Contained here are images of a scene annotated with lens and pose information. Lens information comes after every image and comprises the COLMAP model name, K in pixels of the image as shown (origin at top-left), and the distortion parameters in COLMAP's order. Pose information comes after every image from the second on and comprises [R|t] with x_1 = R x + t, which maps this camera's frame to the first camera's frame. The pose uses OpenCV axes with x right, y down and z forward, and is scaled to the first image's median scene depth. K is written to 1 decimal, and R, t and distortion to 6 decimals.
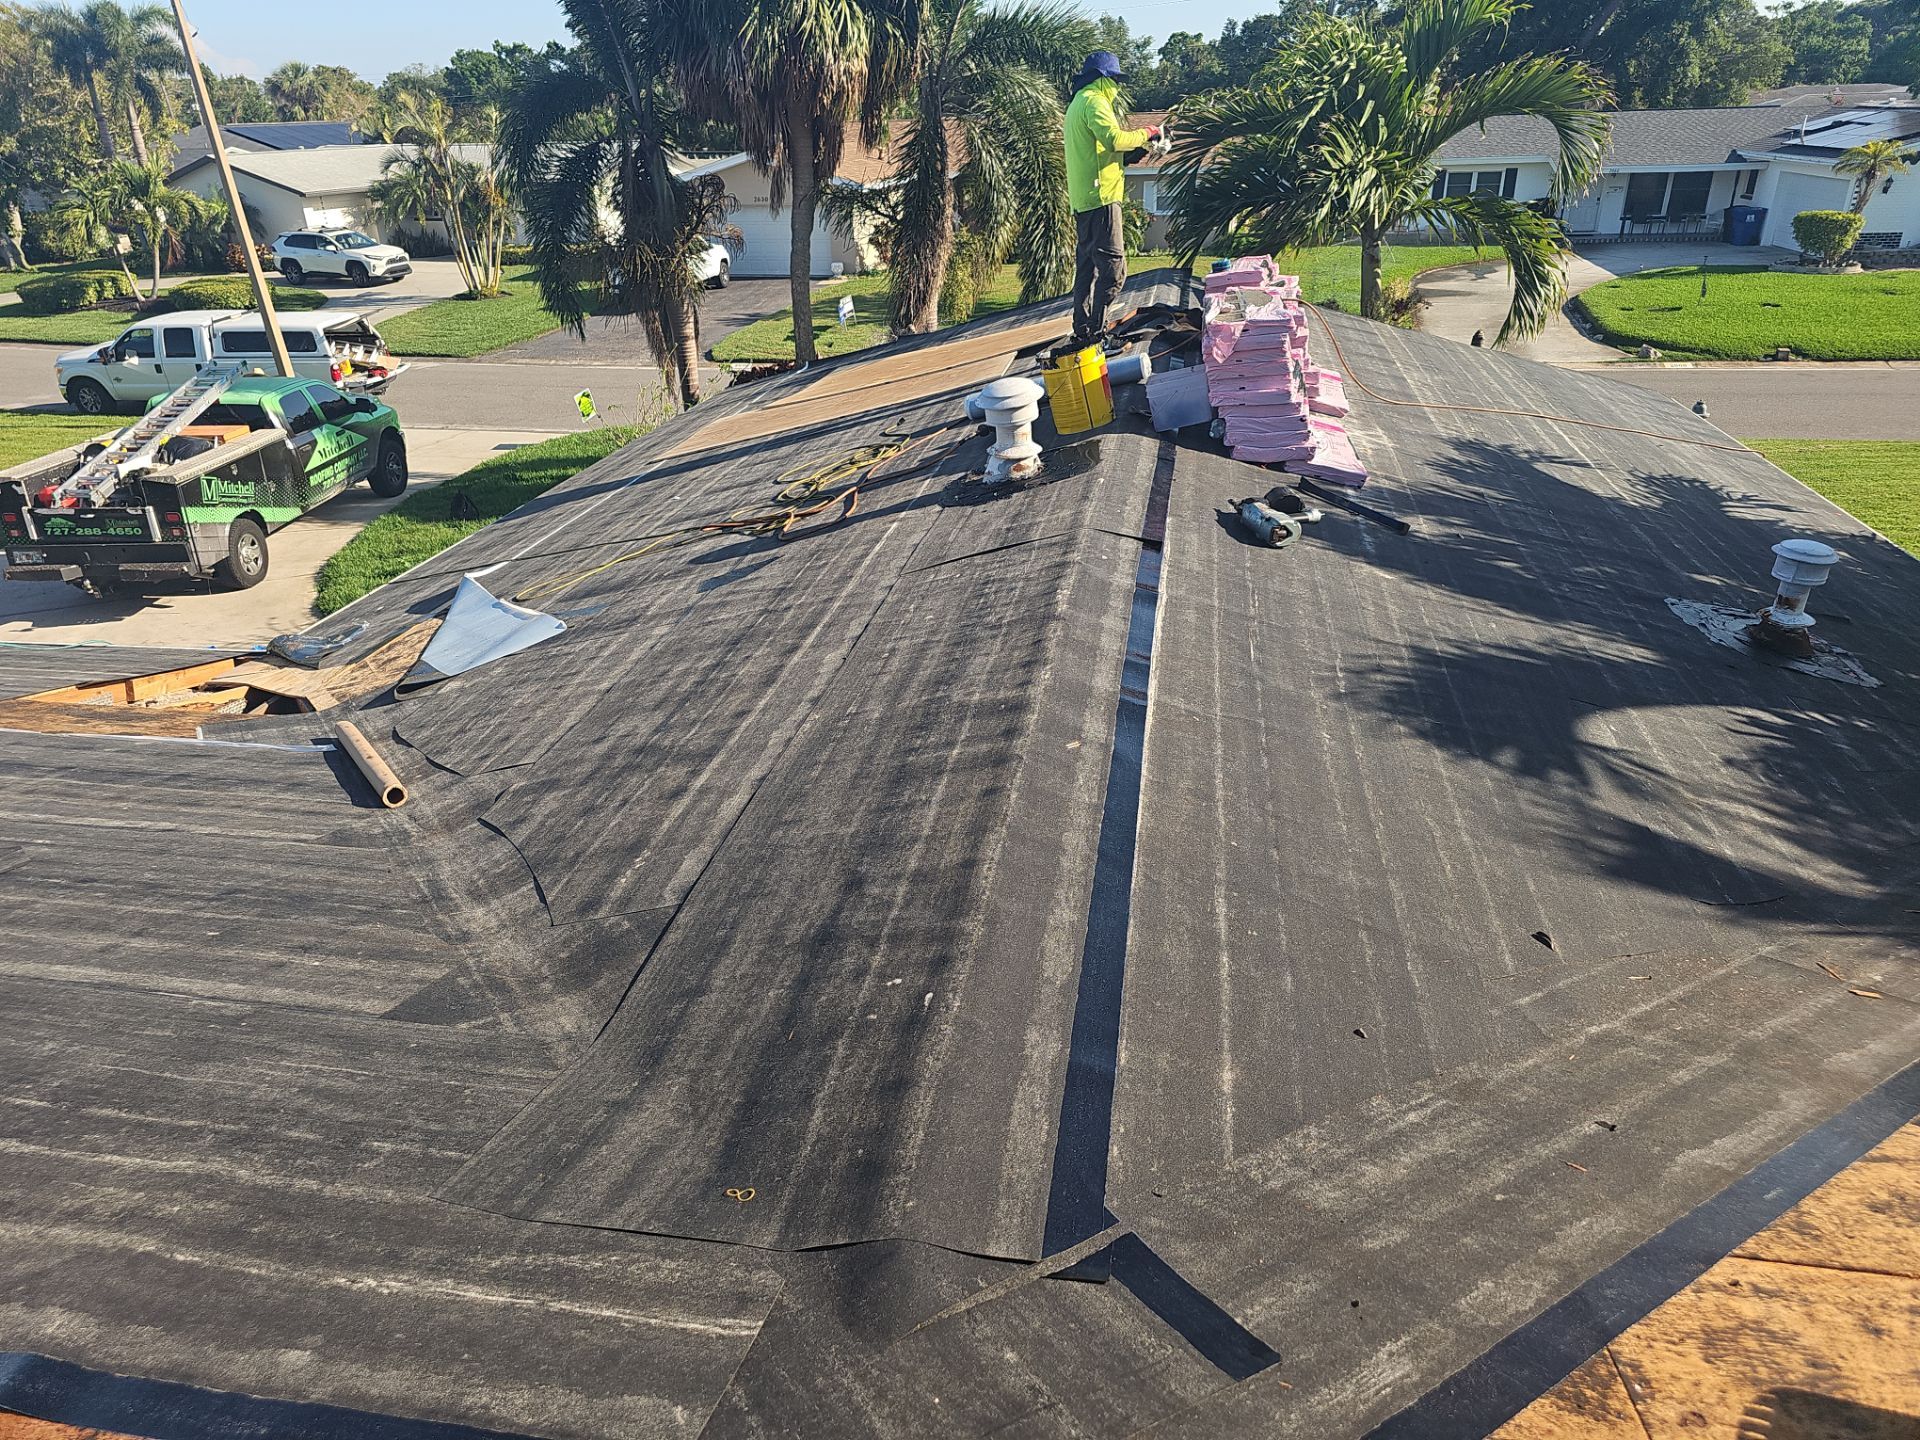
lens RADIAL K [[1254.6, 0, 960.0], [0, 1254.6, 720.0], [0, 0, 1]] dist [0.026261, -0.005061]
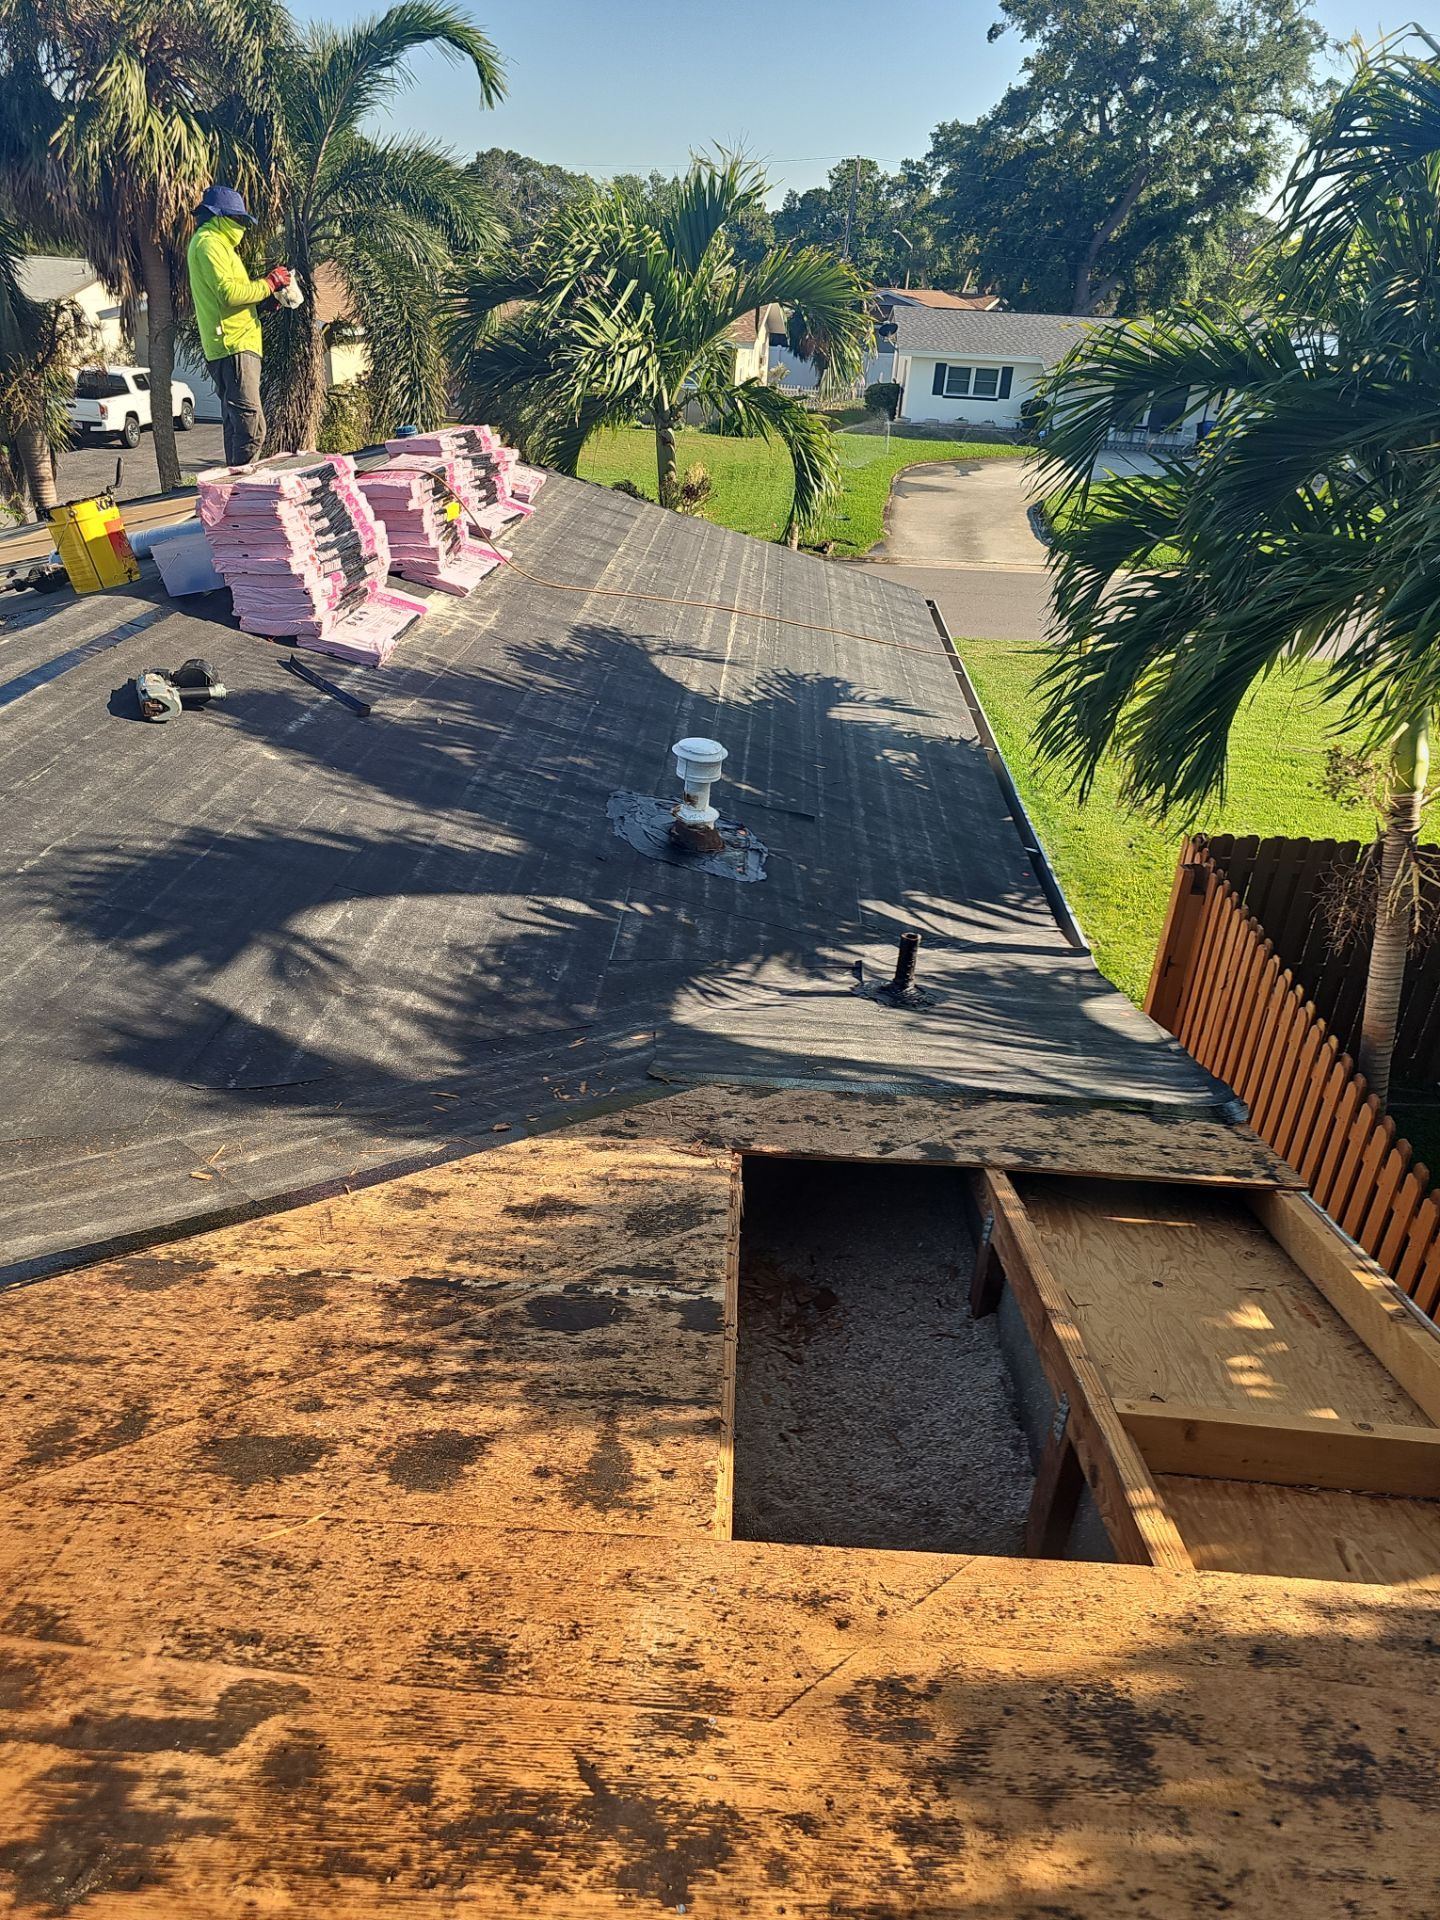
lens RADIAL K [[1341.1, 0, 720.1], [0, 1341.1, 914.4], [0, 0, 1]] dist [0.034210, -0.002270]
pose [[0.989443, 0.016843, 0.143940, 0.353656], [-0.016155, 0.999852, -0.005948, 0.003890], [-0.144019, 0.003560, 0.989569, -0.039735]]
